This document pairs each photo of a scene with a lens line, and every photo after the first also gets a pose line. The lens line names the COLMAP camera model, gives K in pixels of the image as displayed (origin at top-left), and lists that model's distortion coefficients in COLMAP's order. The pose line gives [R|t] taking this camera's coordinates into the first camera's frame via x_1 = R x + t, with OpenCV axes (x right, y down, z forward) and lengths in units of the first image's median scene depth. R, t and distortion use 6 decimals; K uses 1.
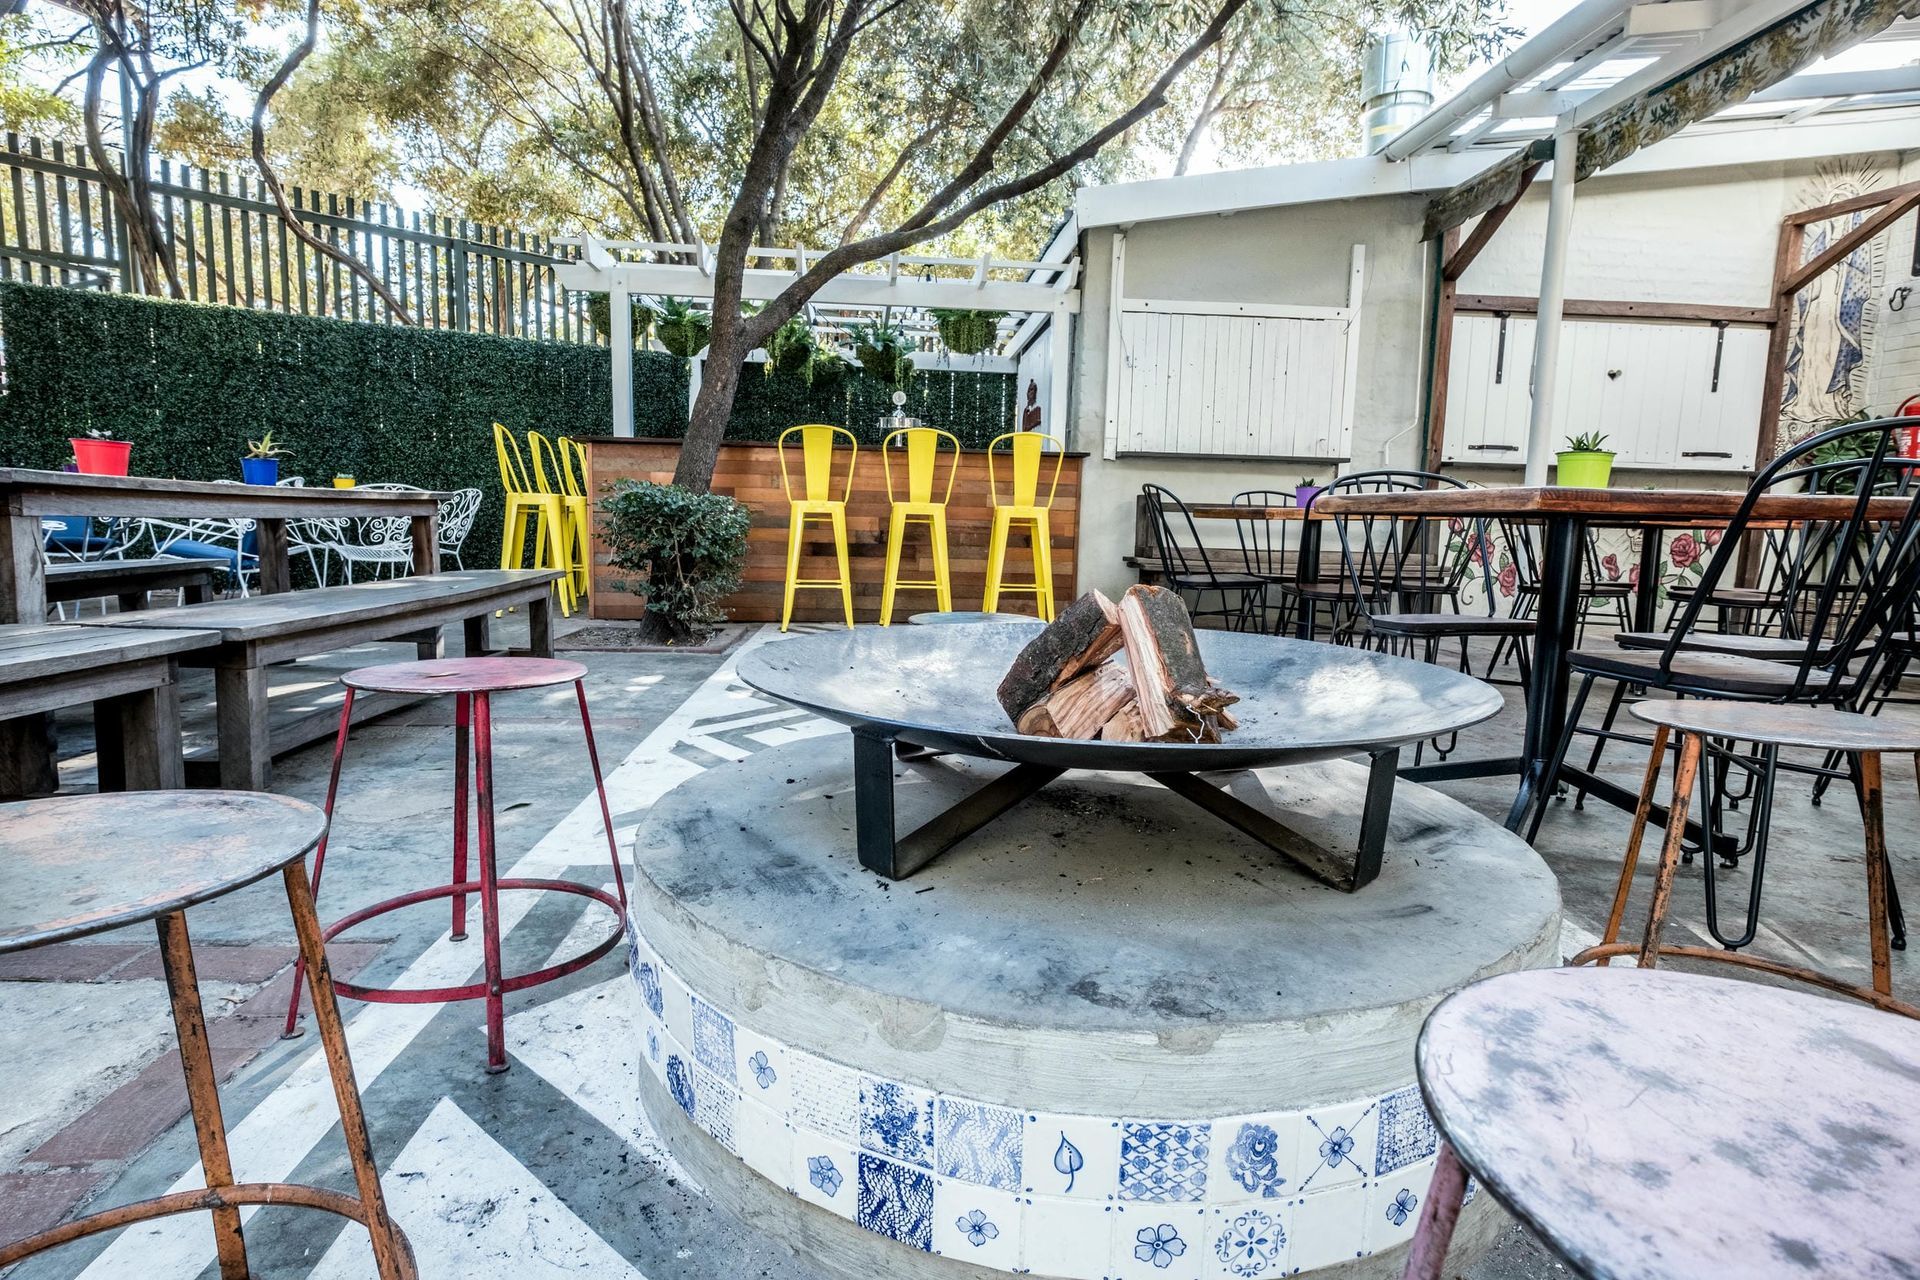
lens RADIAL K [[971.9, 0, 955.0], [0, 971.9, 634.9], [0, 0, 1]] dist [-0.002192, 0.001160]
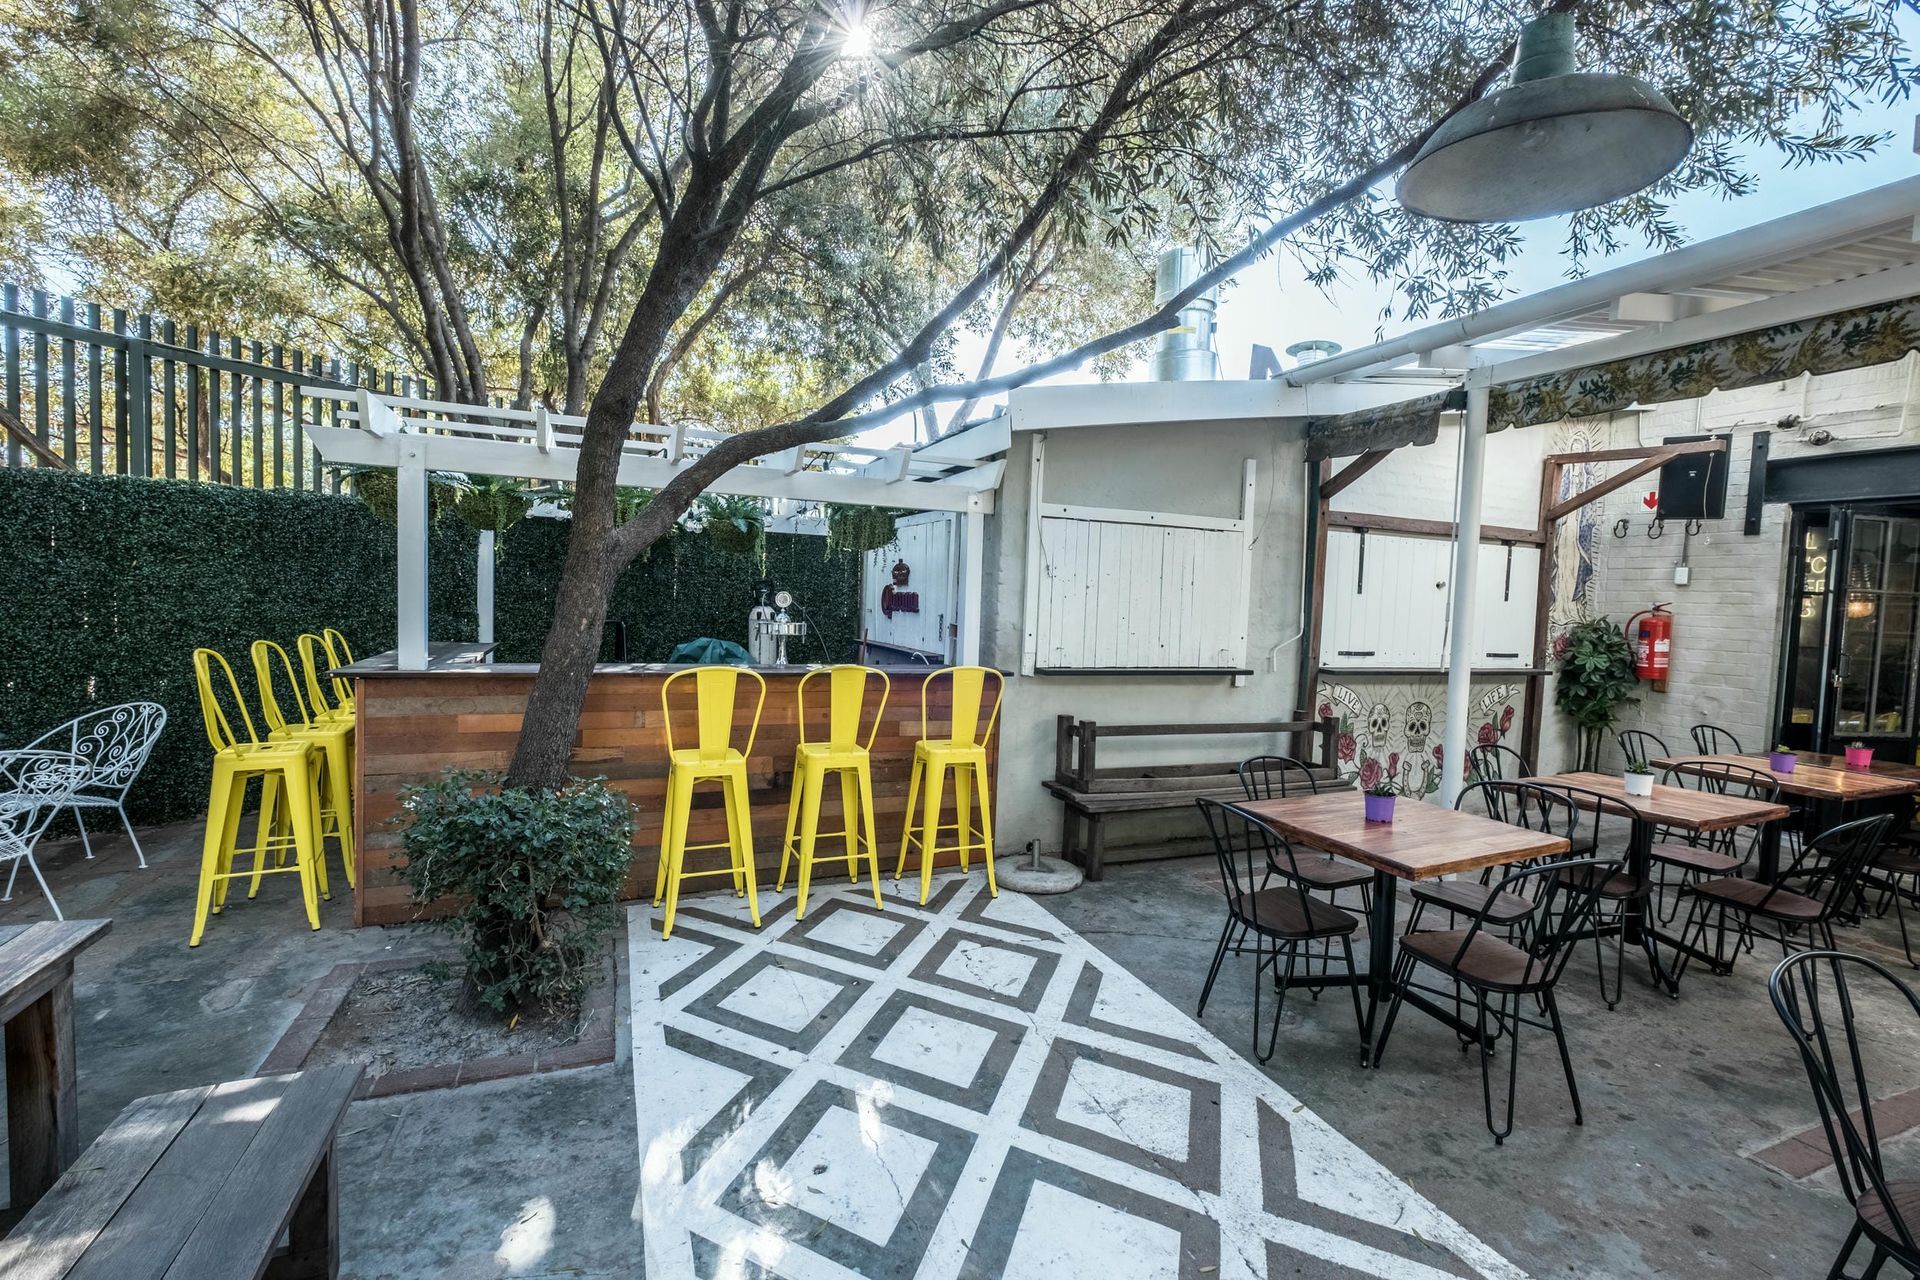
lens RADIAL K [[836.5, 0, 958.4], [0, 836.5, 639.6], [0, 0, 1]] dist [-0.003430, -0.000619]
pose [[0.951028, -0.005082, 0.309064, -0.143083], [0.023613, 0.998138, -0.056247, -0.170947], [-0.308203, 0.060790, 0.949376, 0.276231]]
